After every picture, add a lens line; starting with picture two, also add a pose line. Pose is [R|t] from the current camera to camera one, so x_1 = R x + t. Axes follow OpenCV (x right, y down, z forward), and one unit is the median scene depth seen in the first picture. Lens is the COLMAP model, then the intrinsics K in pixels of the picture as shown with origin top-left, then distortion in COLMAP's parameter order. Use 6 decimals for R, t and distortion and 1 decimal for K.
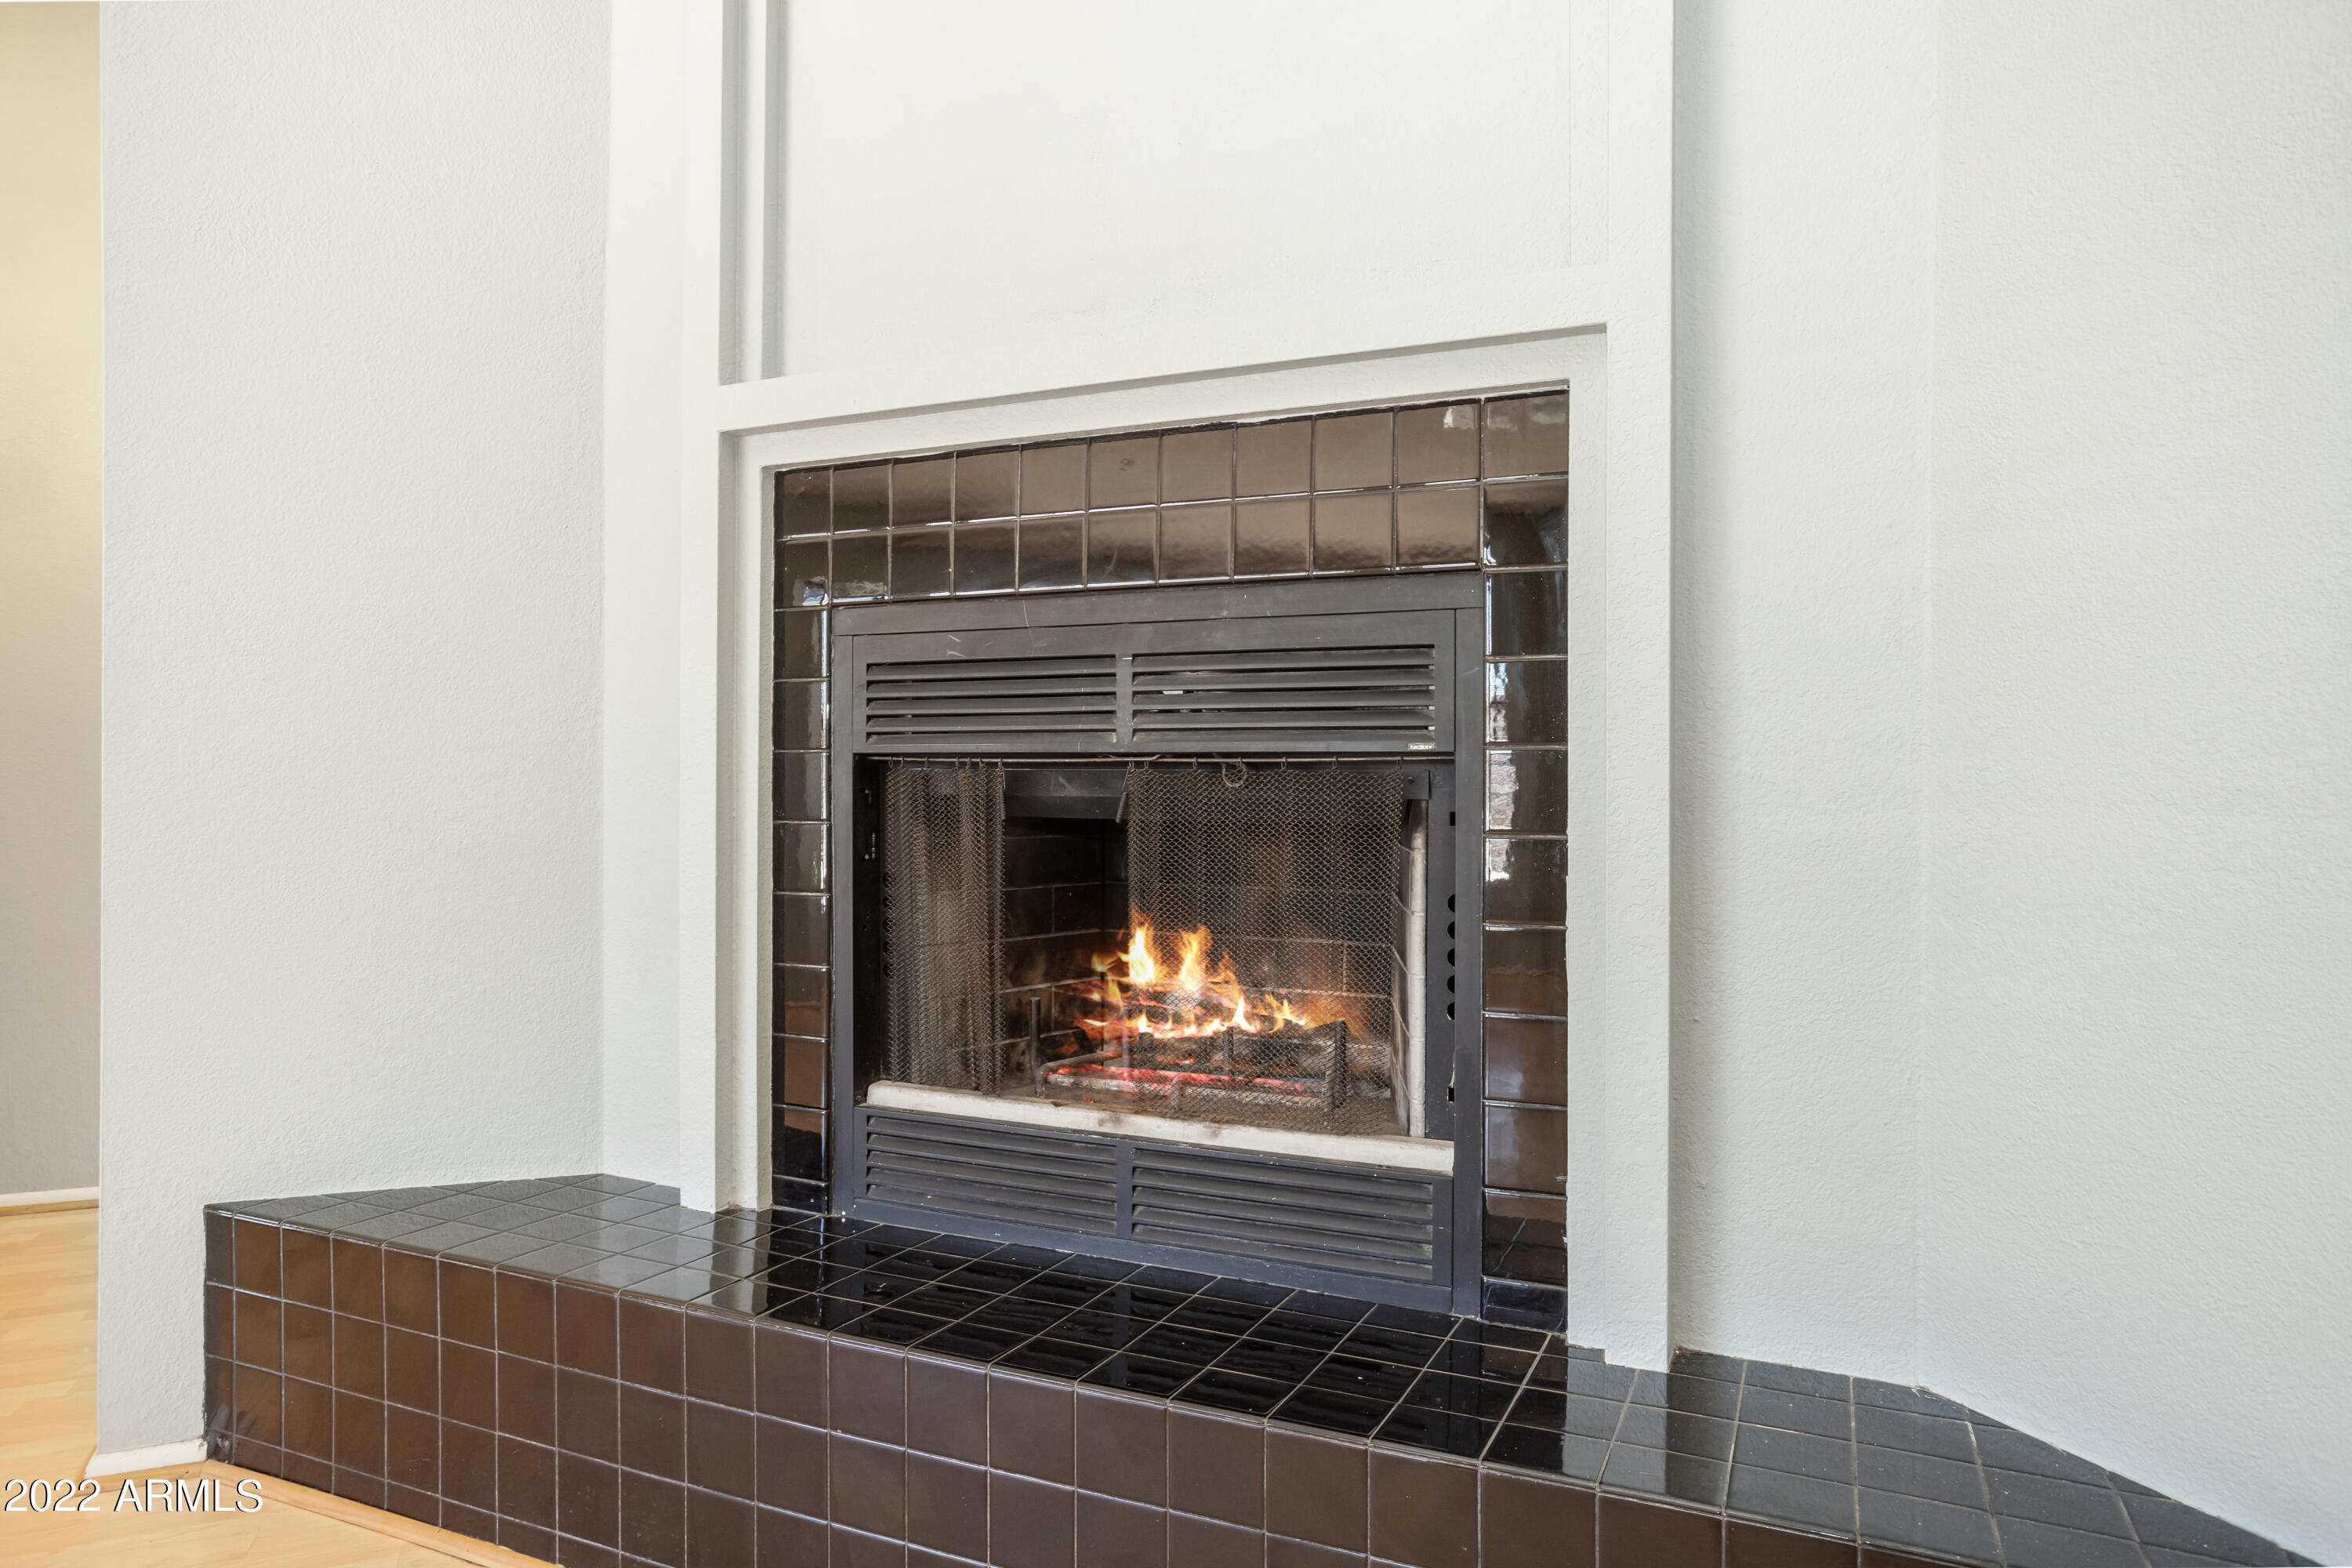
lens RADIAL K [[1440.4, 0, 1170.9], [0, 1440.4, 784.1], [0, 0, 1]] dist [-0.017976, 0.005358]
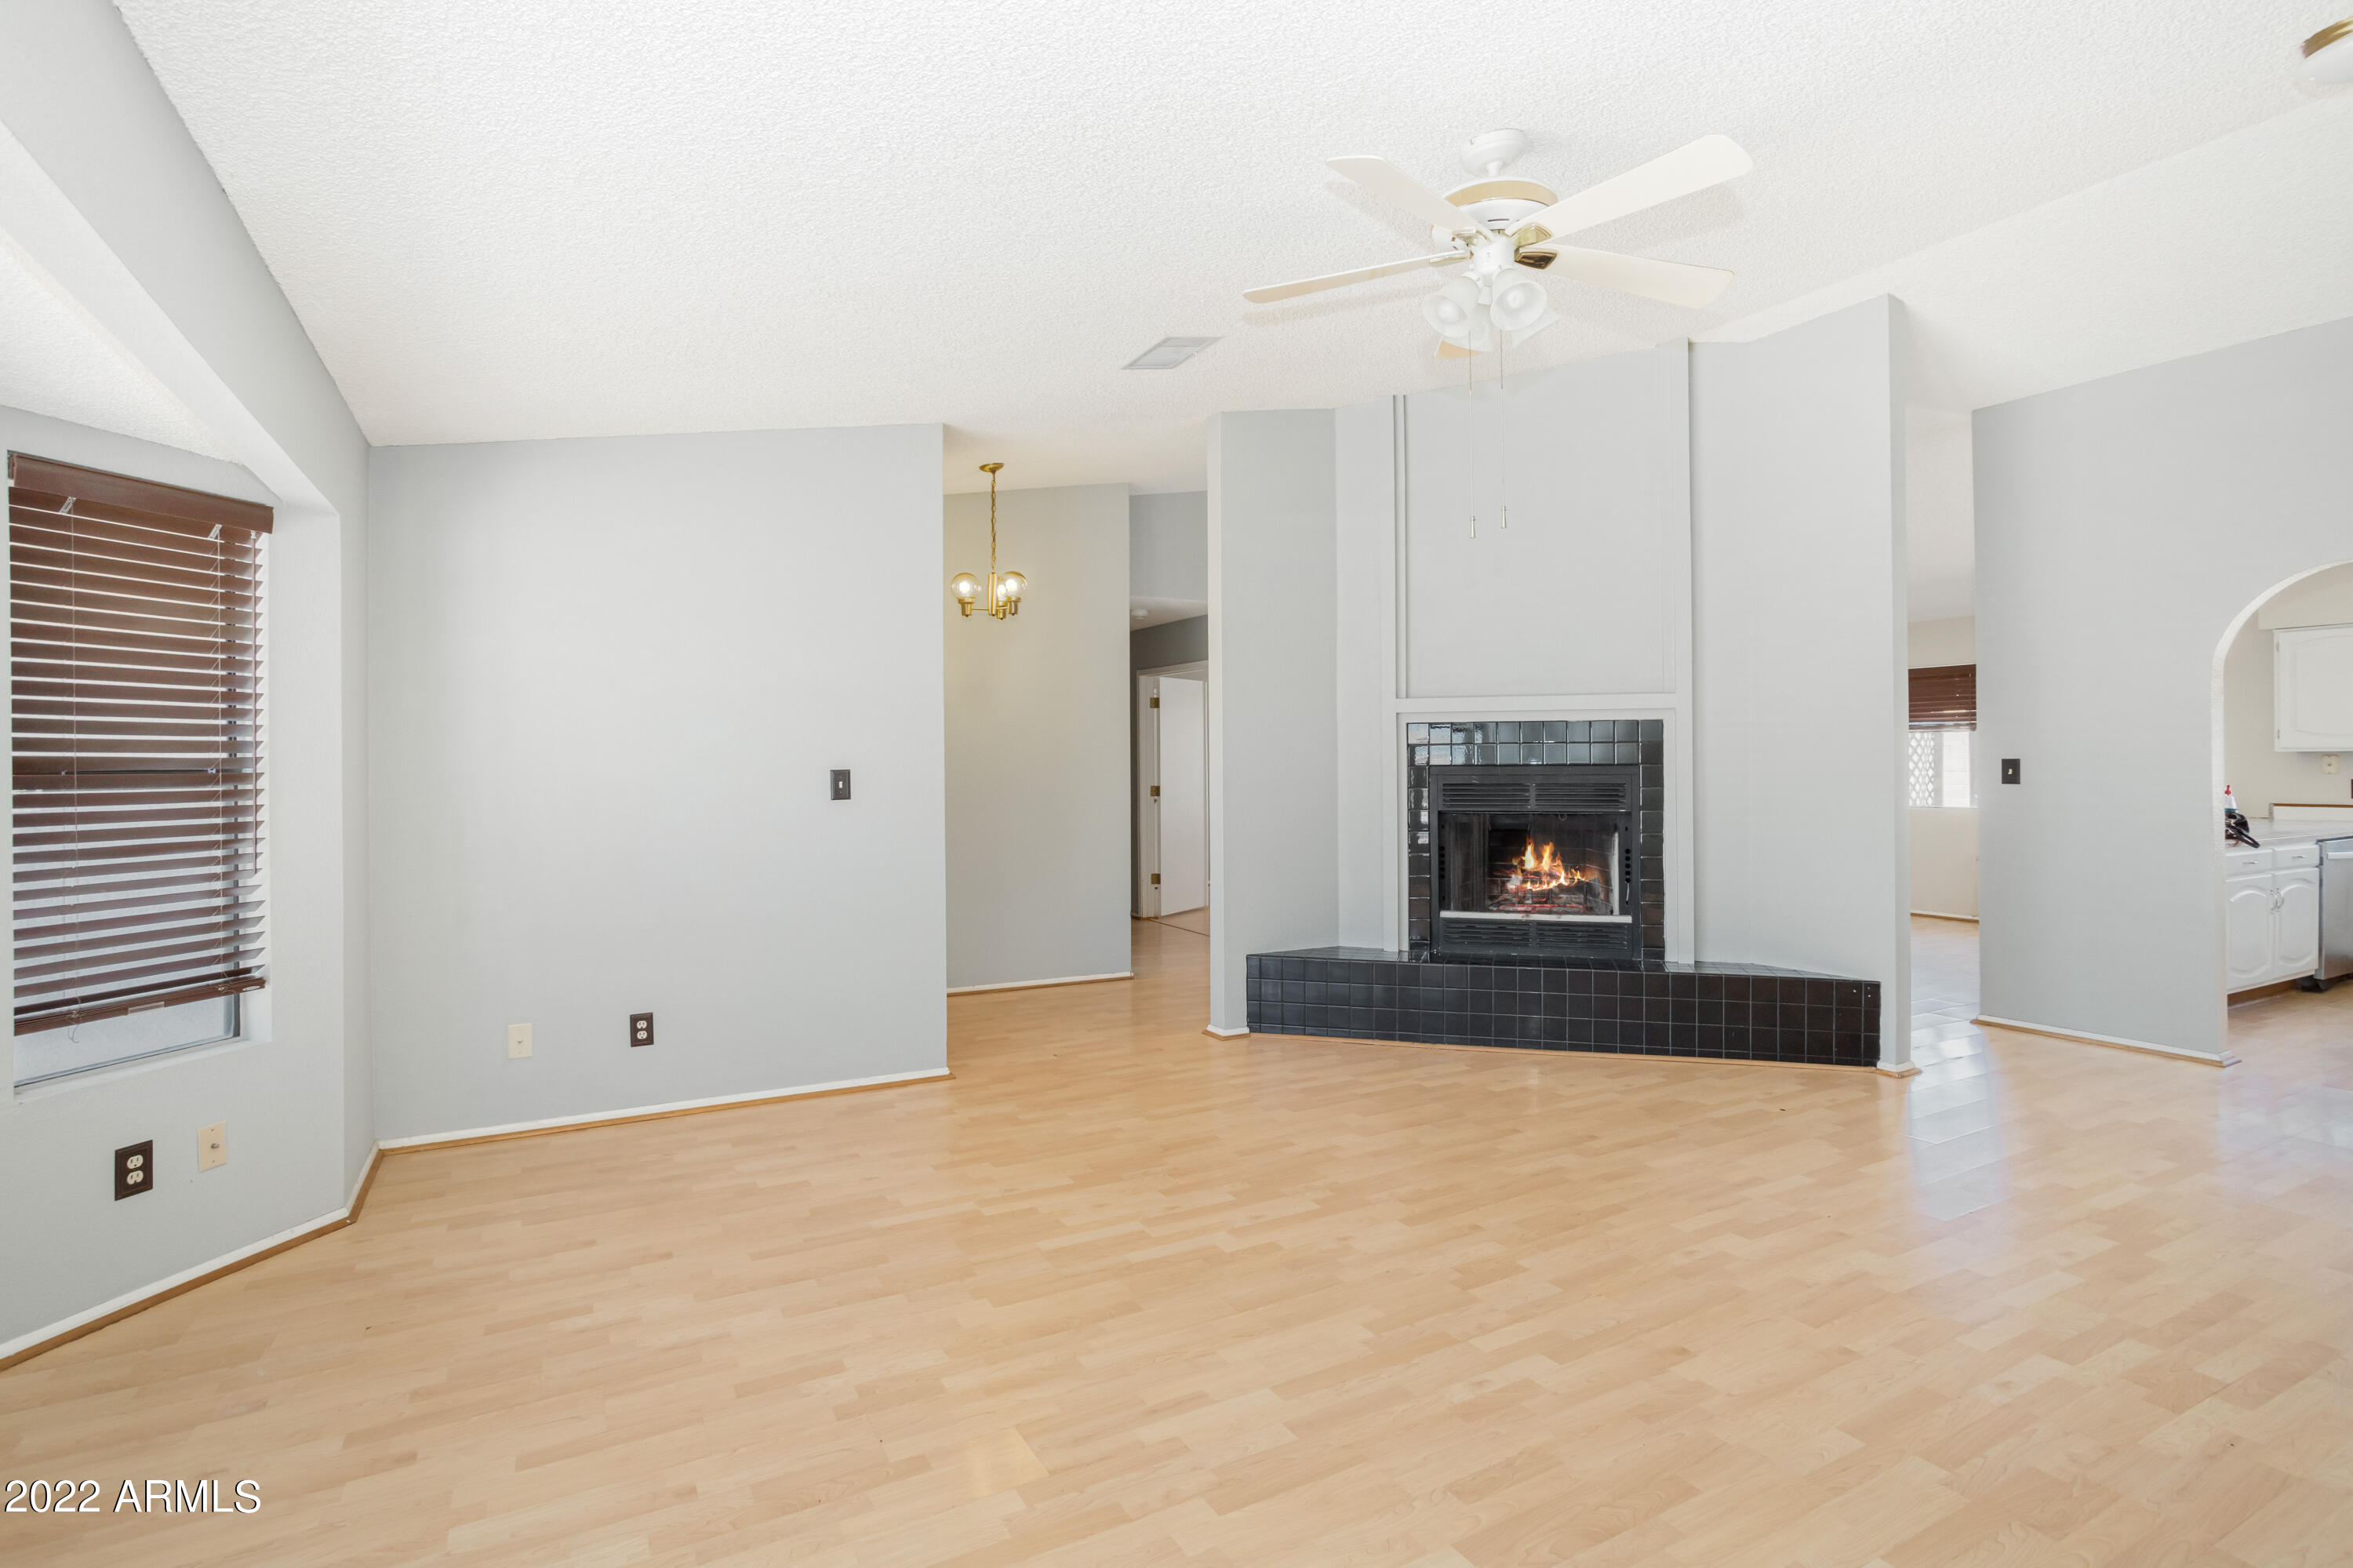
lens RADIAL K [[1157.4, 0, 1184.4], [0, 1157.4, 772.3], [0, 0, 1]] dist [-0.043414, 0.025068]
pose [[0.993779, -0.013924, 0.110493, -1.101726], [0.012967, 0.999872, 0.009380, -0.143865], [-0.110609, -0.007889, 0.993833, -1.588573]]
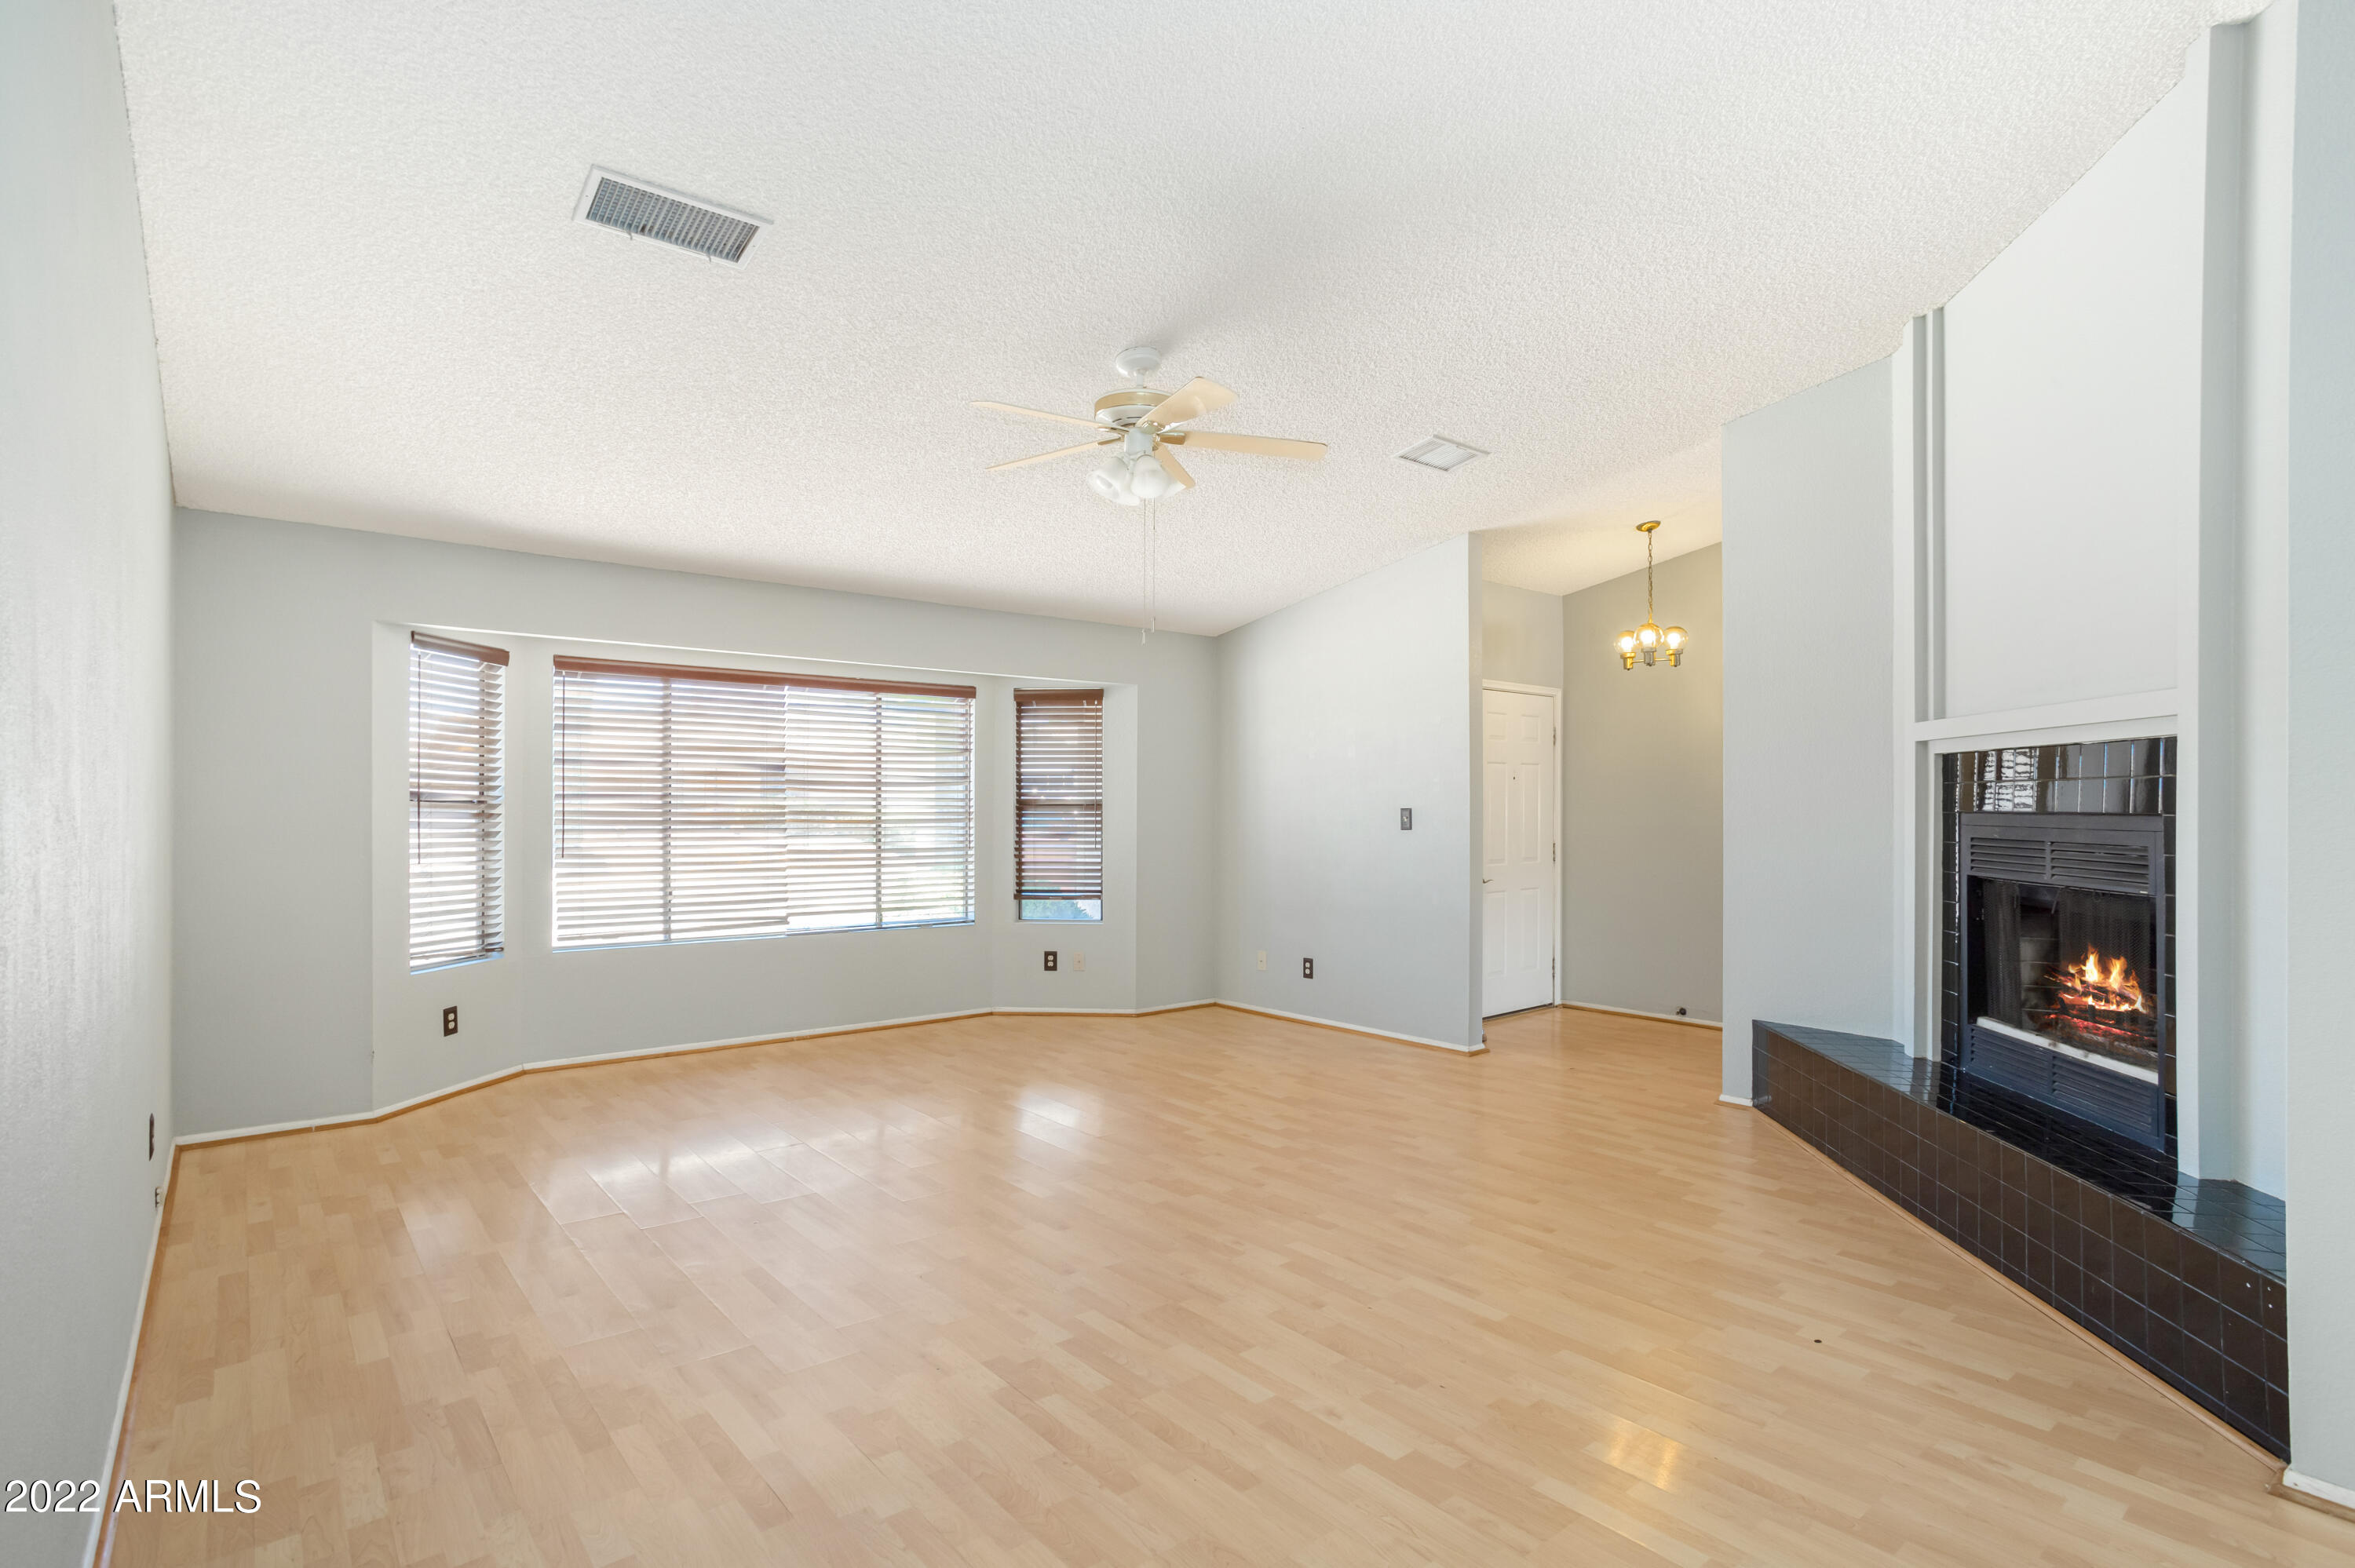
lens RADIAL K [[1158.2, 0, 1164.9], [0, 1158.2, 806.2], [0, 0, 1]] dist [-0.043414, 0.025068]
pose [[0.283786, -0.004601, -0.958877, 1.213159], [0.002466, 0.999989, -0.004068, -0.131390], [0.958884, -0.001210, 0.283794, -0.801985]]
